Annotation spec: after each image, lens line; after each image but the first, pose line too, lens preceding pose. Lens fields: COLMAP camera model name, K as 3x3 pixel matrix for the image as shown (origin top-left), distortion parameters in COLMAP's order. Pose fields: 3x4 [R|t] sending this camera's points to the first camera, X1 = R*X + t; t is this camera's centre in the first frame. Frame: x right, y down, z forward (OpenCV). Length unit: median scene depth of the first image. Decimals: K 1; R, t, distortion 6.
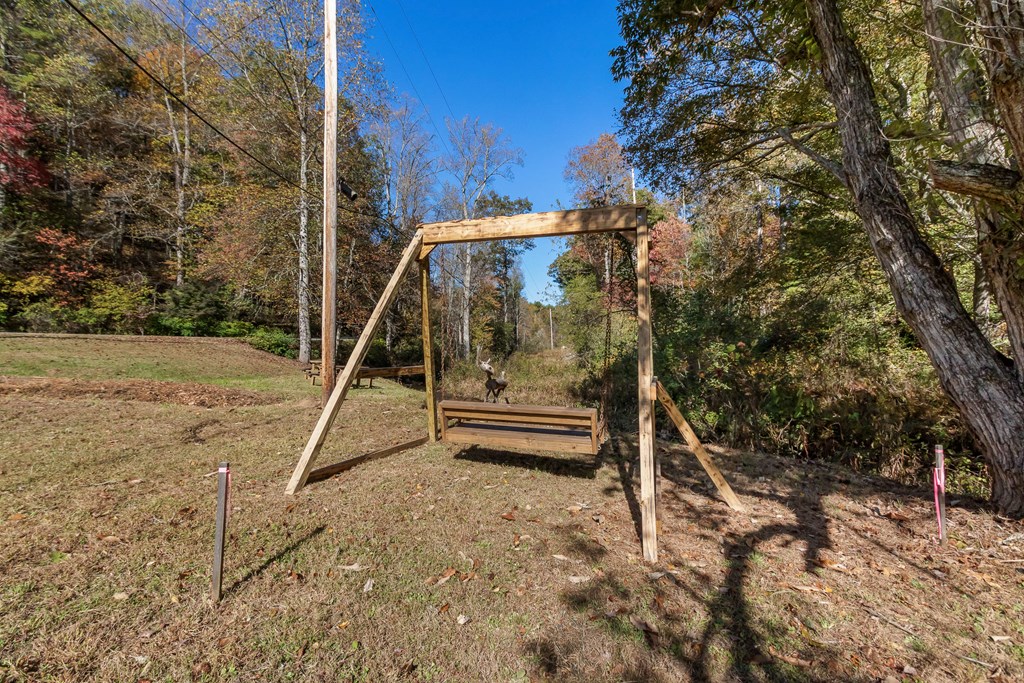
lens RADIAL K [[471.3, 0, 510.1], [0, 471.3, 369.3], [0, 0, 1]] dist [0.000249, -0.001314]
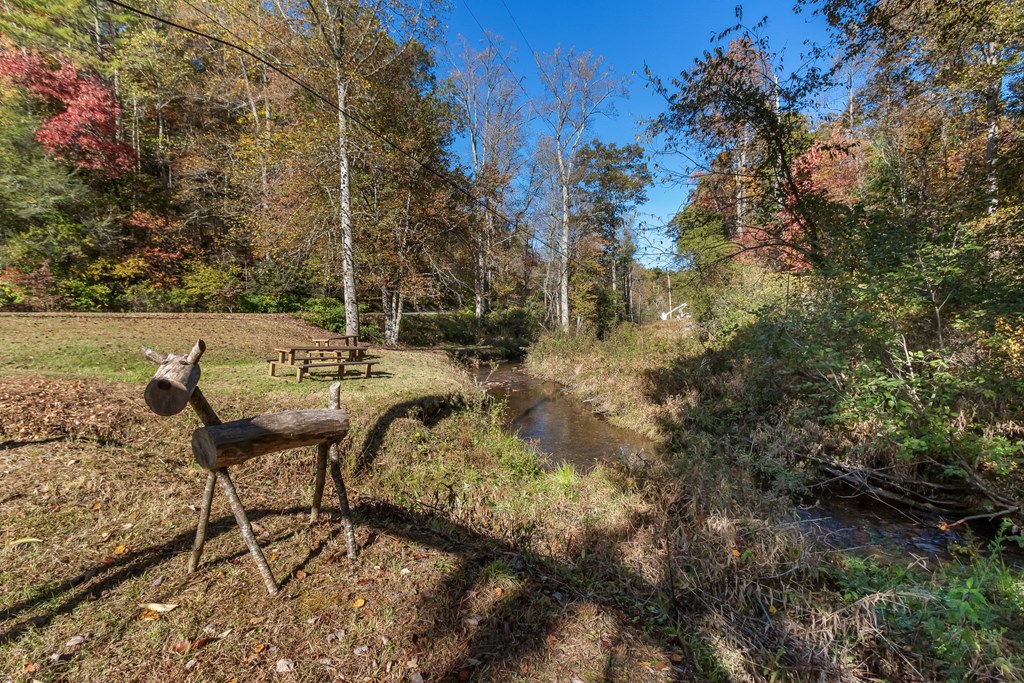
lens RADIAL K [[477.8, 0, 493.5], [0, 477.8, 358.9], [0, 0, 1]] dist [0.000990, -0.000047]
pose [[0.963644, -0.001236, -0.267186, 0.033352], [0.010855, 0.999345, 0.034527, -0.004952], [0.266969, -0.036173, 0.963026, 0.163312]]
